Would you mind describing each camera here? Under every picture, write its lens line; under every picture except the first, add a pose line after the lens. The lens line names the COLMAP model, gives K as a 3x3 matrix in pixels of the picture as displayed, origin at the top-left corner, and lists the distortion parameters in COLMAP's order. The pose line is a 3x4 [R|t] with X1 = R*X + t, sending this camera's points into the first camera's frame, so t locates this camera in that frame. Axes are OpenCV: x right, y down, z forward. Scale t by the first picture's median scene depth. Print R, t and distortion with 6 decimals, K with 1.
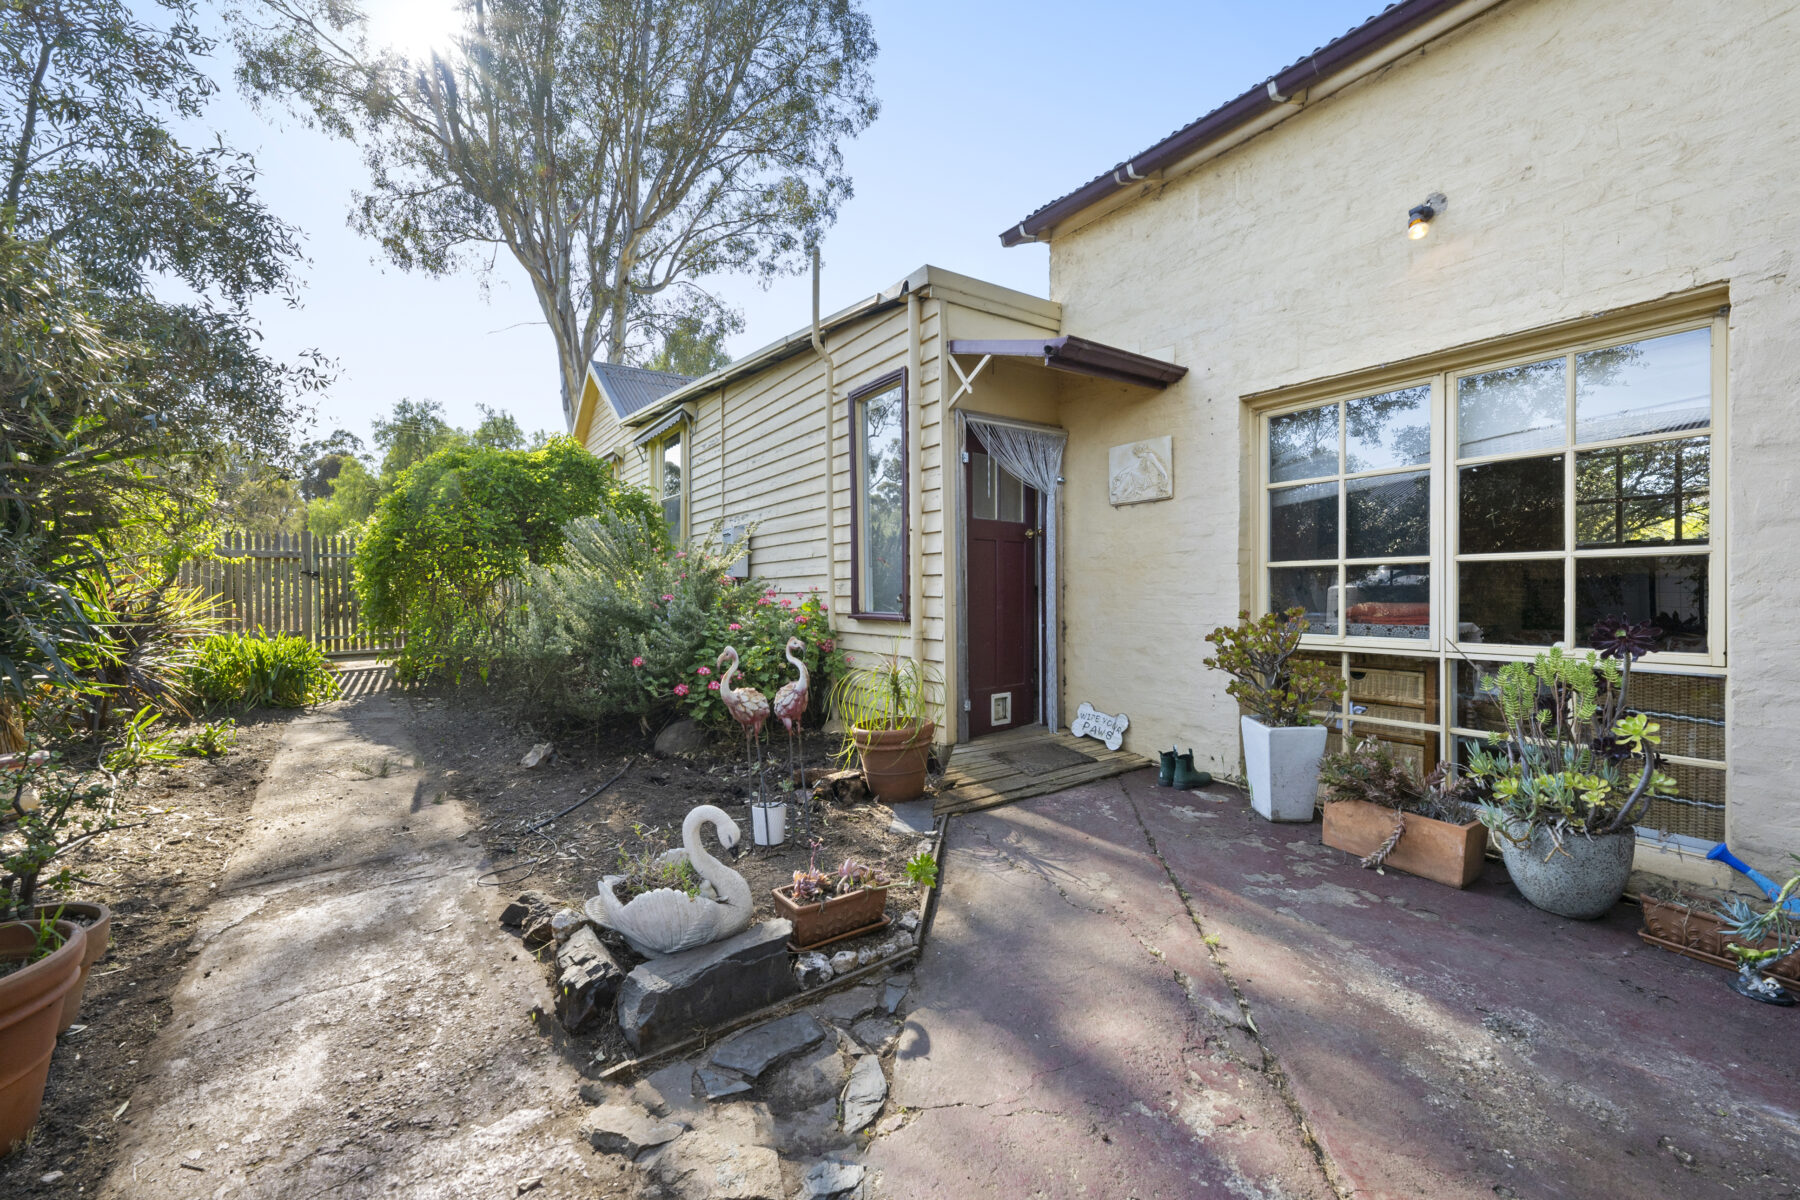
lens RADIAL K [[700.4, 0, 894.4], [0, 700.4, 605.4], [0, 0, 1]] dist [0.000486, 0.000052]
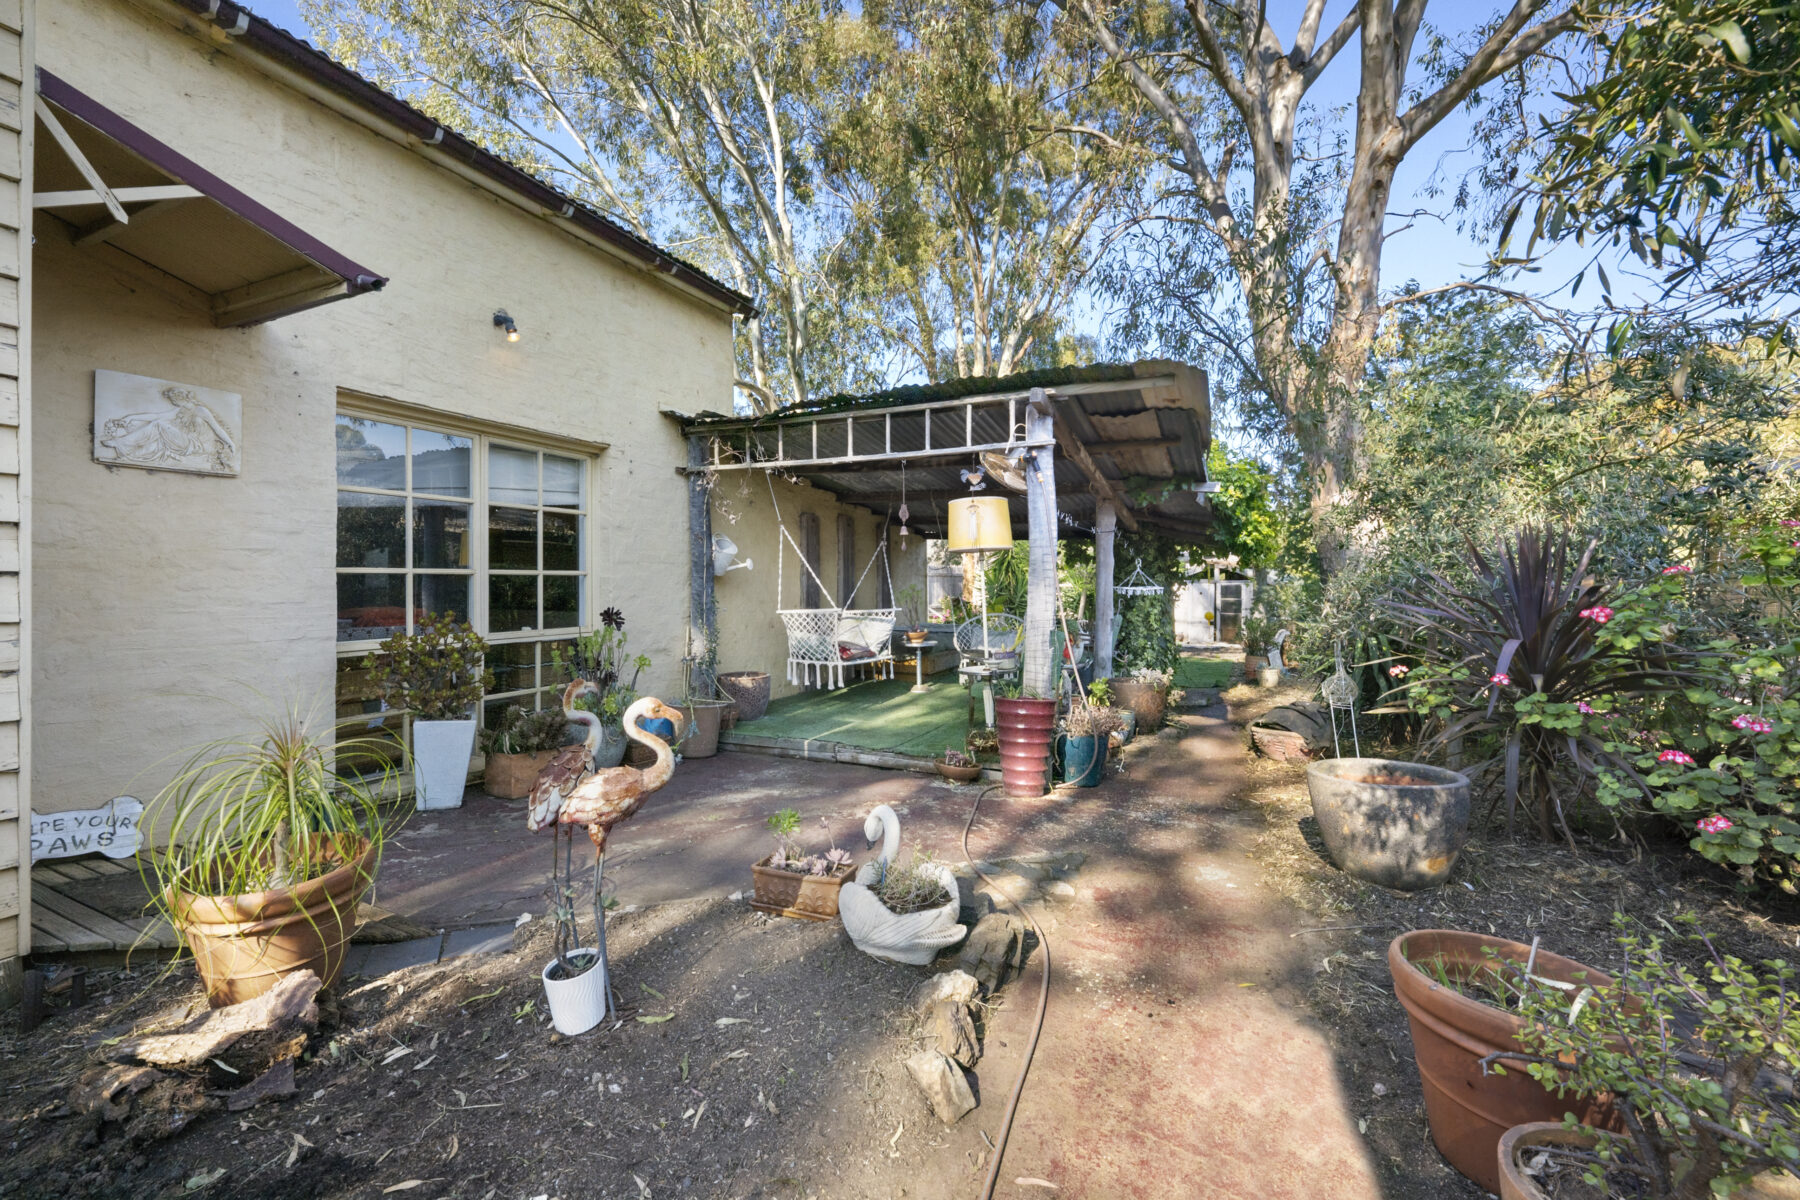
lens RADIAL K [[700.4, 0, 899.7], [0, 700.4, 580.4], [0, 0, 1]] dist [0.000486, 0.000052]
pose [[-0.493078, 0.005774, 0.869966, -0.743296], [0.022040, 0.999740, 0.005856, -0.037255], [-0.869706, 0.022061, -0.493077, 0.915231]]
